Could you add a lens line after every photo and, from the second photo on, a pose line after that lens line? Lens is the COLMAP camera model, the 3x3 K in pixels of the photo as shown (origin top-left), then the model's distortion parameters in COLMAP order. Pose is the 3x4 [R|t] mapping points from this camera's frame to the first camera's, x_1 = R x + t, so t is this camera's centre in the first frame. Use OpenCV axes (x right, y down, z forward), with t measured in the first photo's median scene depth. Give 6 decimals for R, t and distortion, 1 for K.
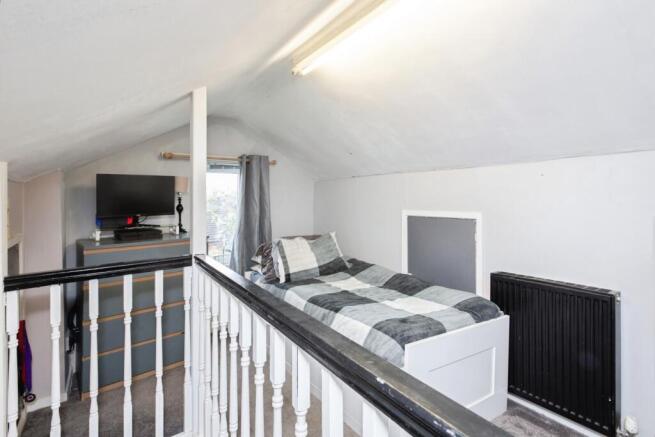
lens RADIAL K [[327.6, 0, 333.1], [0, 327.6, 208.1], [0, 0, 1]] dist [0.047248, -0.000352]
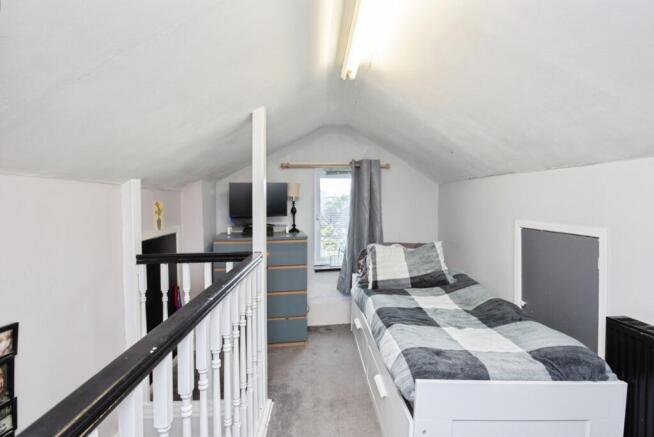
lens RADIAL K [[333.0, 0, 328.8], [0, 333.0, 214.3], [0, 0, 1]] dist [-0.001838, -0.000897]
pose [[0.853942, 0.031049, -0.519440, 0.269531], [-0.024186, 0.999508, 0.019984, -0.014497], [0.519805, -0.004502, 0.854273, 0.087514]]
